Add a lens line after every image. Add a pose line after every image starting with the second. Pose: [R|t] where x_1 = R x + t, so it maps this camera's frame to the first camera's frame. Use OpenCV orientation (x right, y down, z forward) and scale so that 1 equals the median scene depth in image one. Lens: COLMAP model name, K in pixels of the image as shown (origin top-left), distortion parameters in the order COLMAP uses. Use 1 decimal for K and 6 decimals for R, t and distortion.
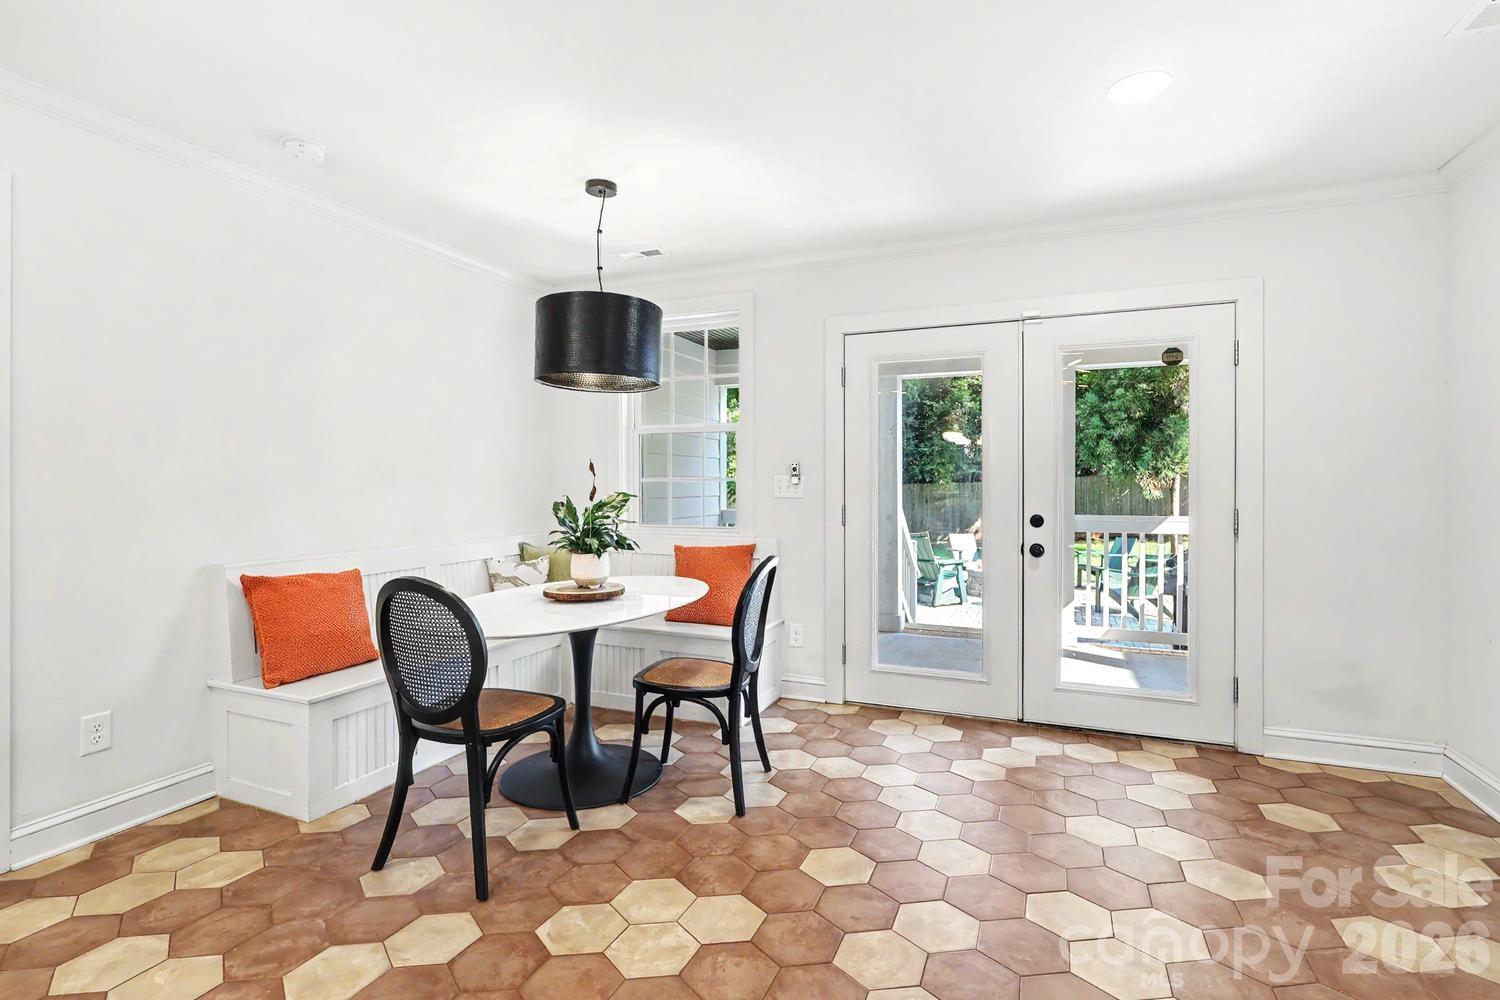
lens RADIAL K [[733.7, 0, 751.5], [0, 733.7, 490.2], [0, 0, 1]] dist [-0.001521, 0.000058]
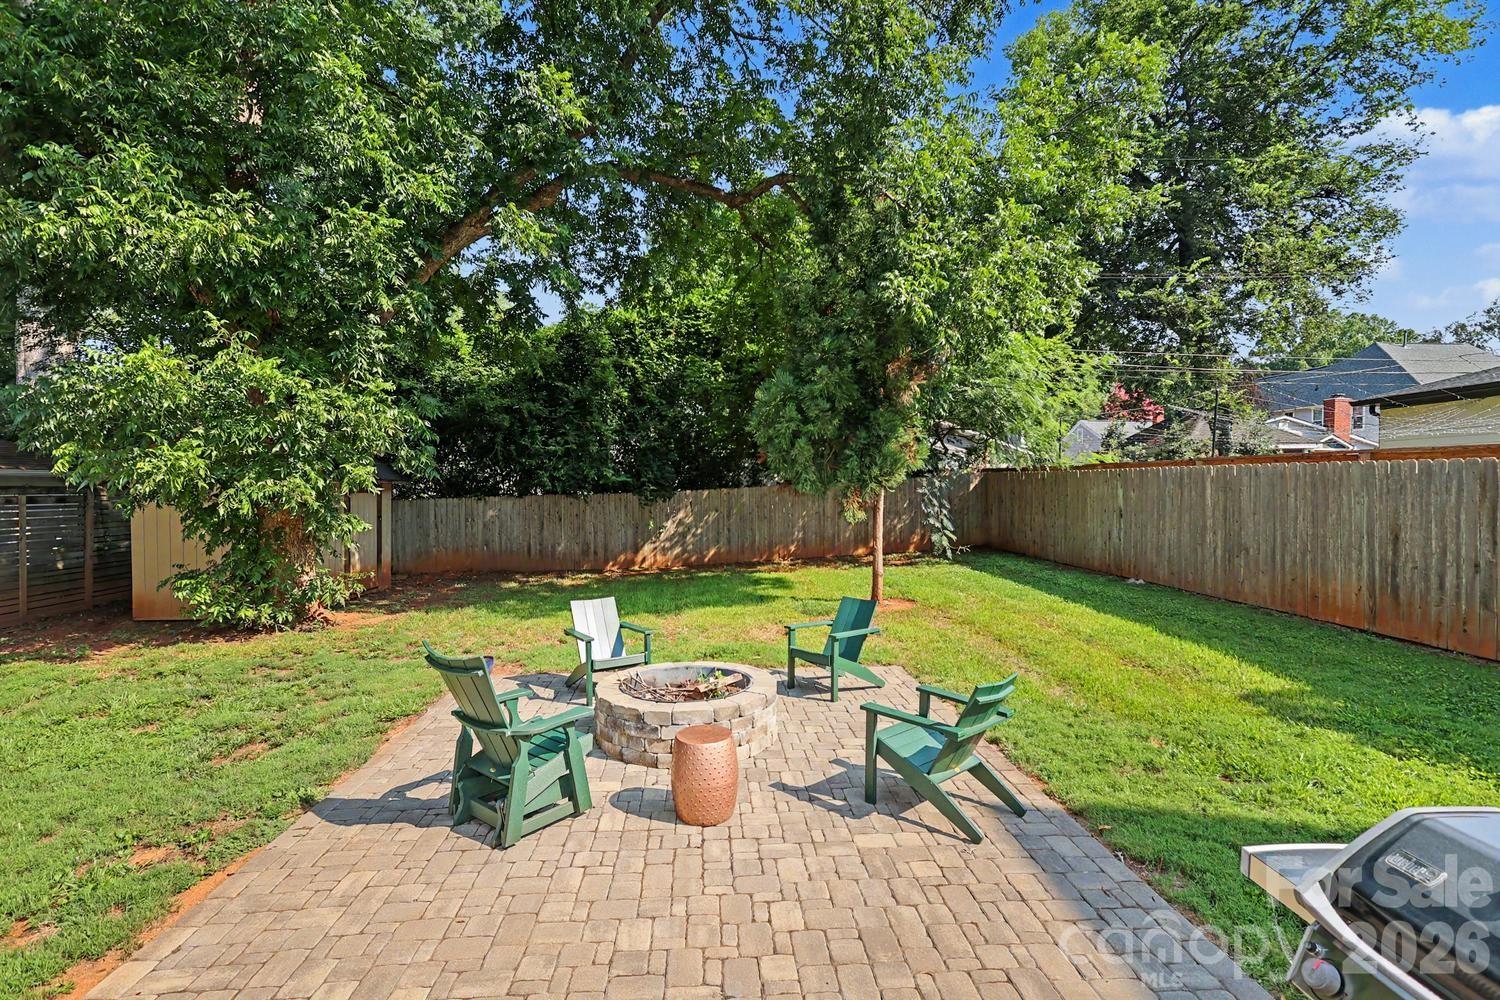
lens RADIAL K [[694.3, 0, 740.9], [0, 694.3, 498.4], [0, 0, 1]] dist [0.000868, 0.000552]
pose [[0.898063, -0.001452, 0.439865, 0.141742], [-0.003174, 0.999947, 0.009780, -0.018898], [-0.439856, -0.010179, 0.898011, 0.436742]]
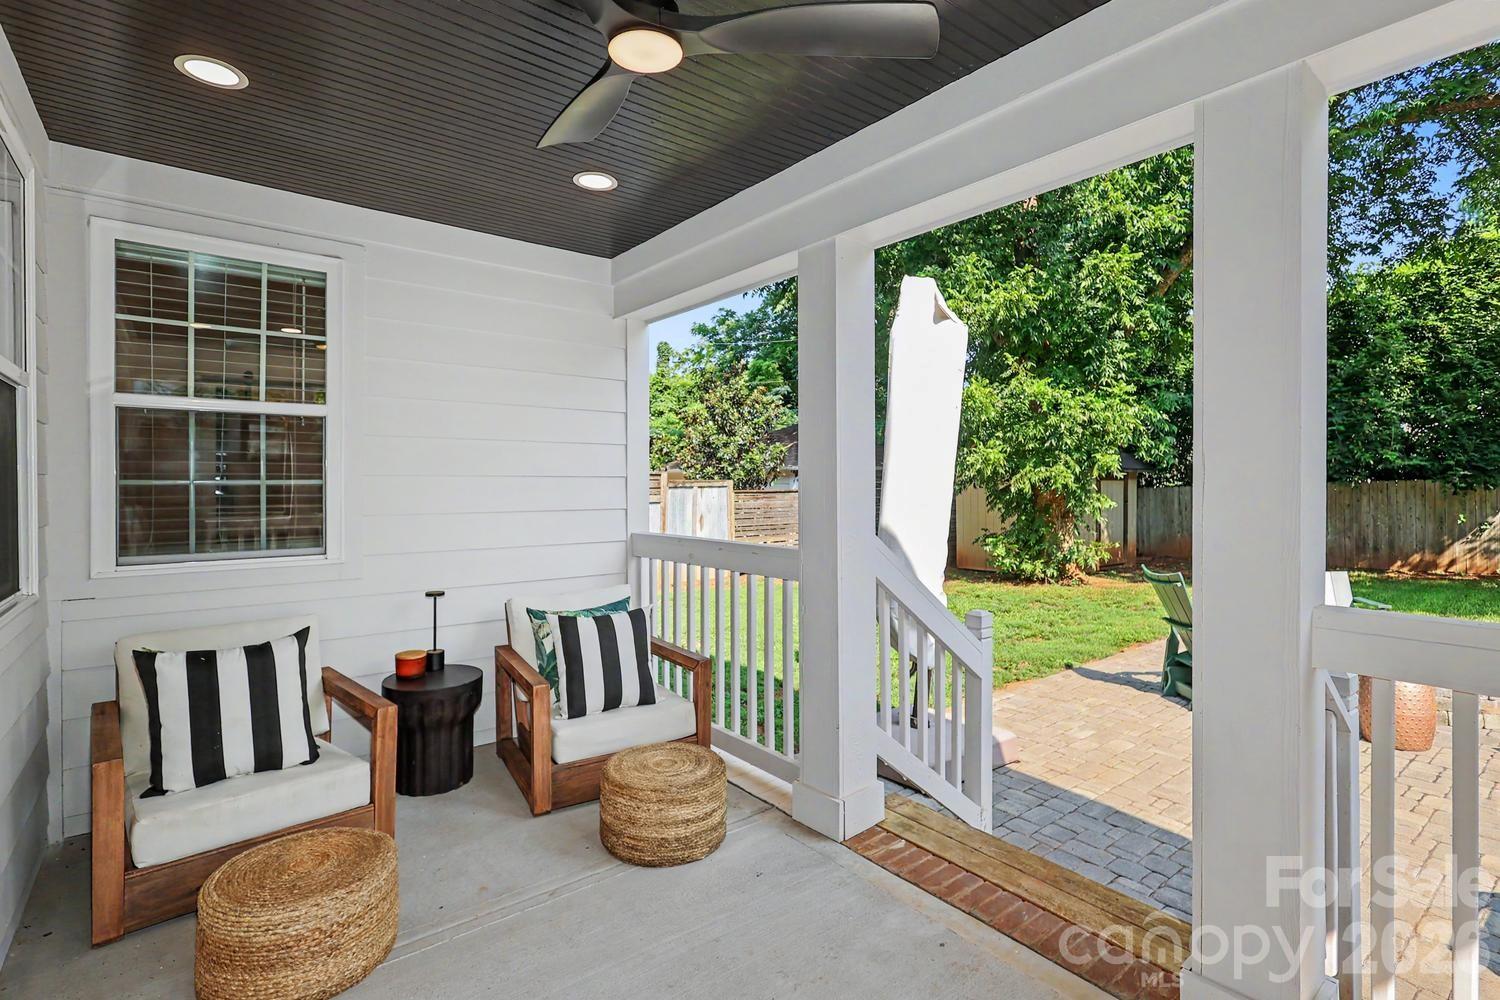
lens RADIAL K [[718.3, 0, 756.0], [0, 718.3, 484.6], [0, 0, 1]] dist [-0.004594, 0.006099]
pose [[0.872847, 0.001106, -0.487993, 0.157329], [-0.003188, 0.999989, -0.003437, -0.004354], [0.487983, 0.004555, 0.872841, 0.261364]]
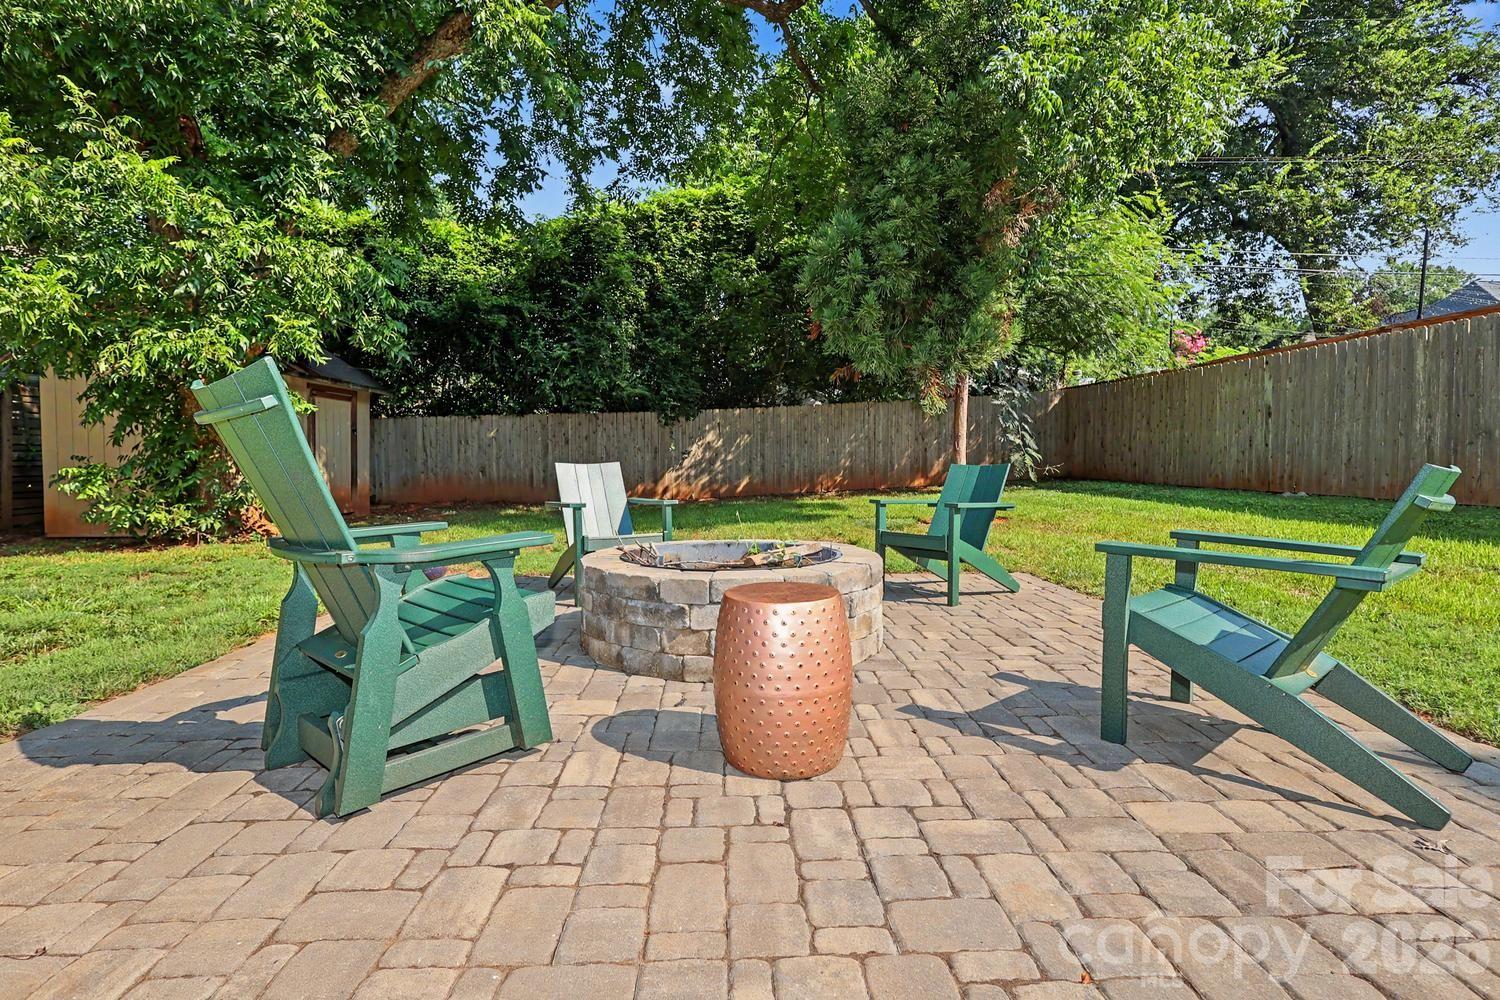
lens RADIAL K [[702.8, 0, 739.4], [0, 702.8, 481.2], [0, 0, 1]] dist [-0.000992, 0.001114]
pose [[0.912485, -0.003740, 0.409093, 0.188260], [-0.004784, 0.999792, 0.019811, 0.055291], [-0.409082, -0.020034, 0.912278, 0.573721]]
